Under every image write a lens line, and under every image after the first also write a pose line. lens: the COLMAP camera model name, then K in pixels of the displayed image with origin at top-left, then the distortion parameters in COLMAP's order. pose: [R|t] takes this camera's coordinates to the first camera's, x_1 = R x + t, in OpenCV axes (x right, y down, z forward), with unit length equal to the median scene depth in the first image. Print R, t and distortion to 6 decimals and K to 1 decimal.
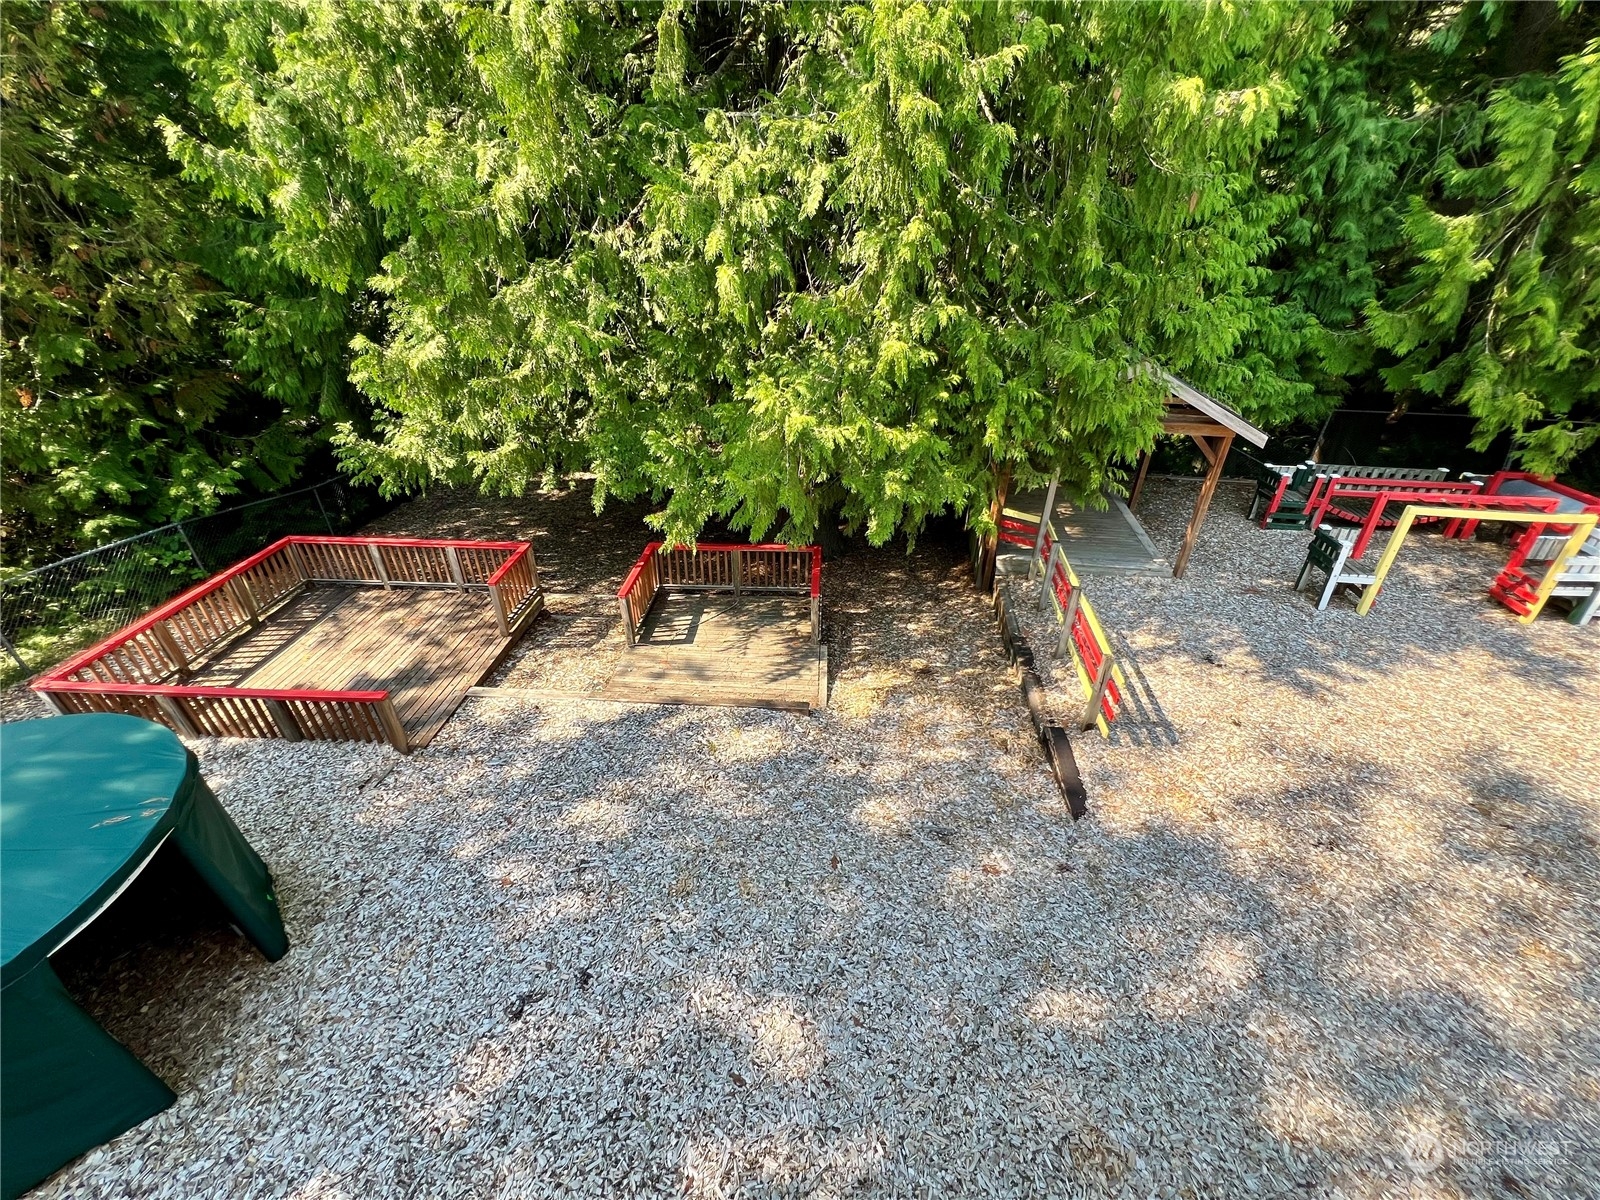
lens RADIAL K [[639.9, 0, 789.1], [0, 639.9, 592.5], [0, 0, 1]] dist [-0.001868, 0.000188]
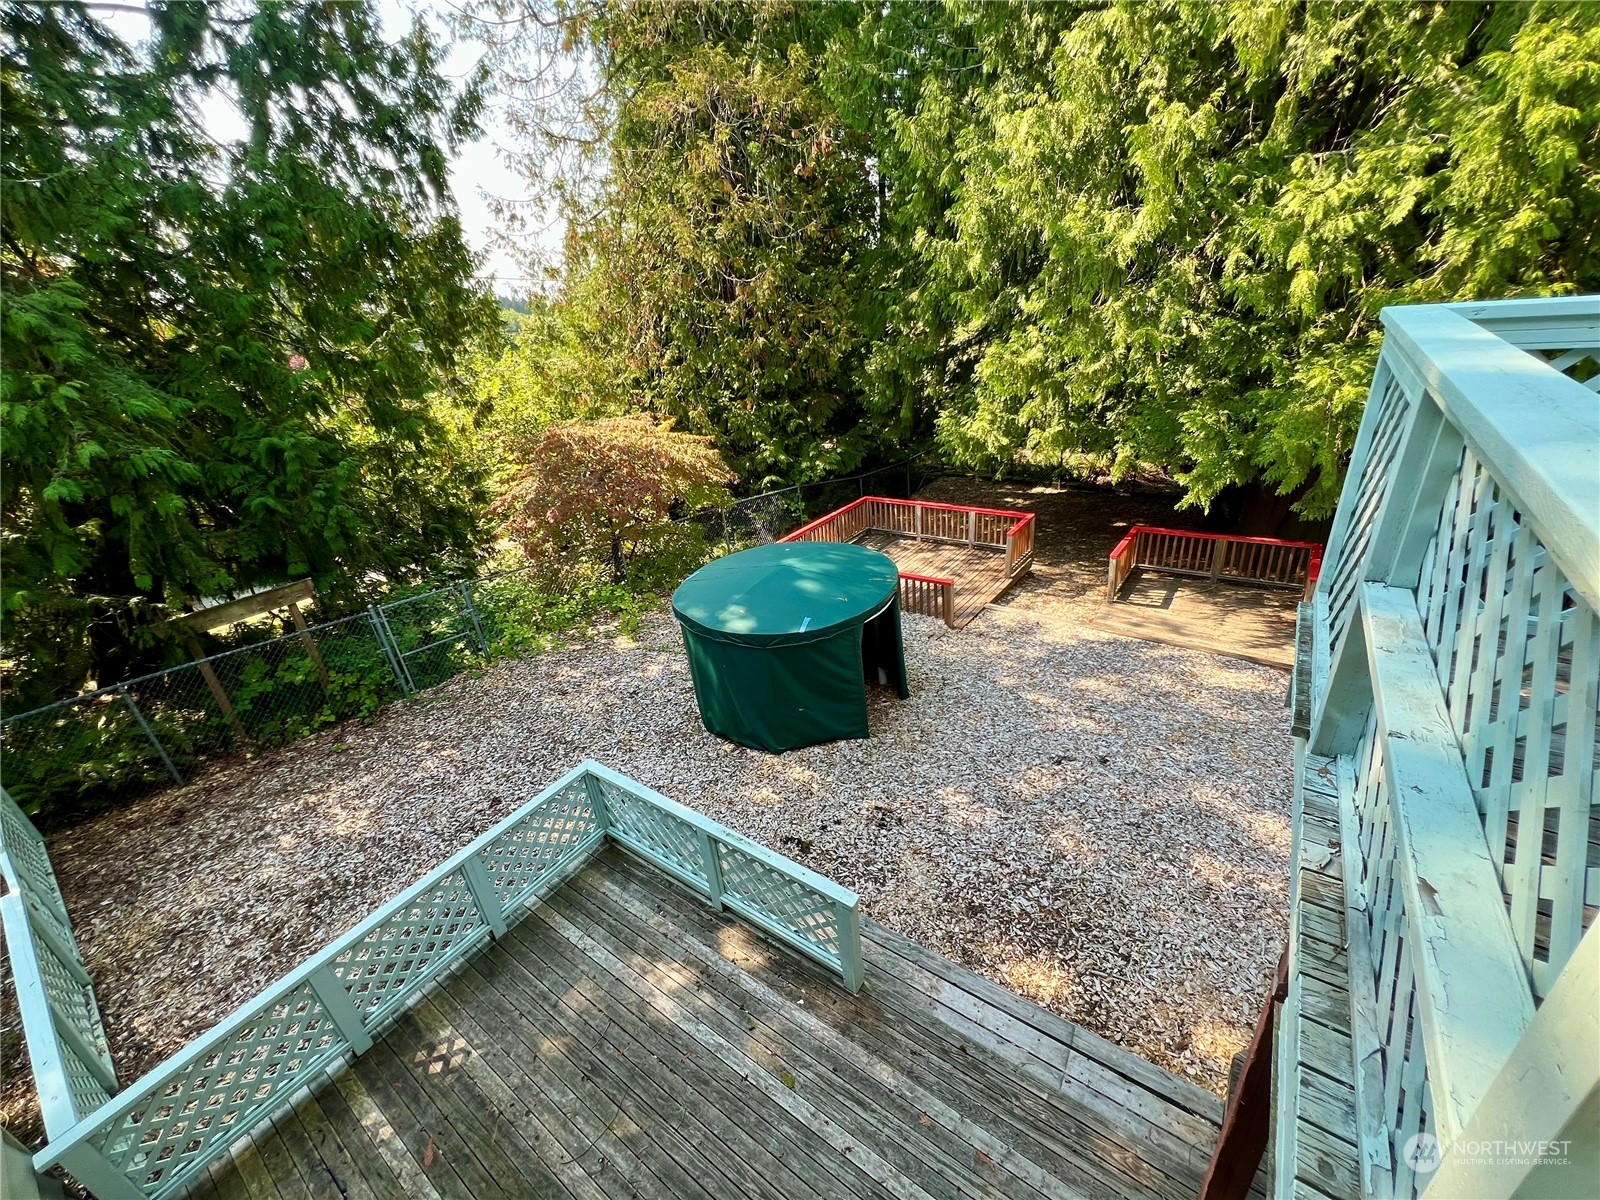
lens RADIAL K [[639.9, 0, 787.1], [0, 639.9, 599.1], [0, 0, 1]] dist [-0.001868, 0.000188]
pose [[0.826546, 0.153931, -0.541413, -0.129146], [-0.195084, 0.980602, -0.019026, 0.287848], [0.527982, 0.121347, 0.840542, -0.433032]]
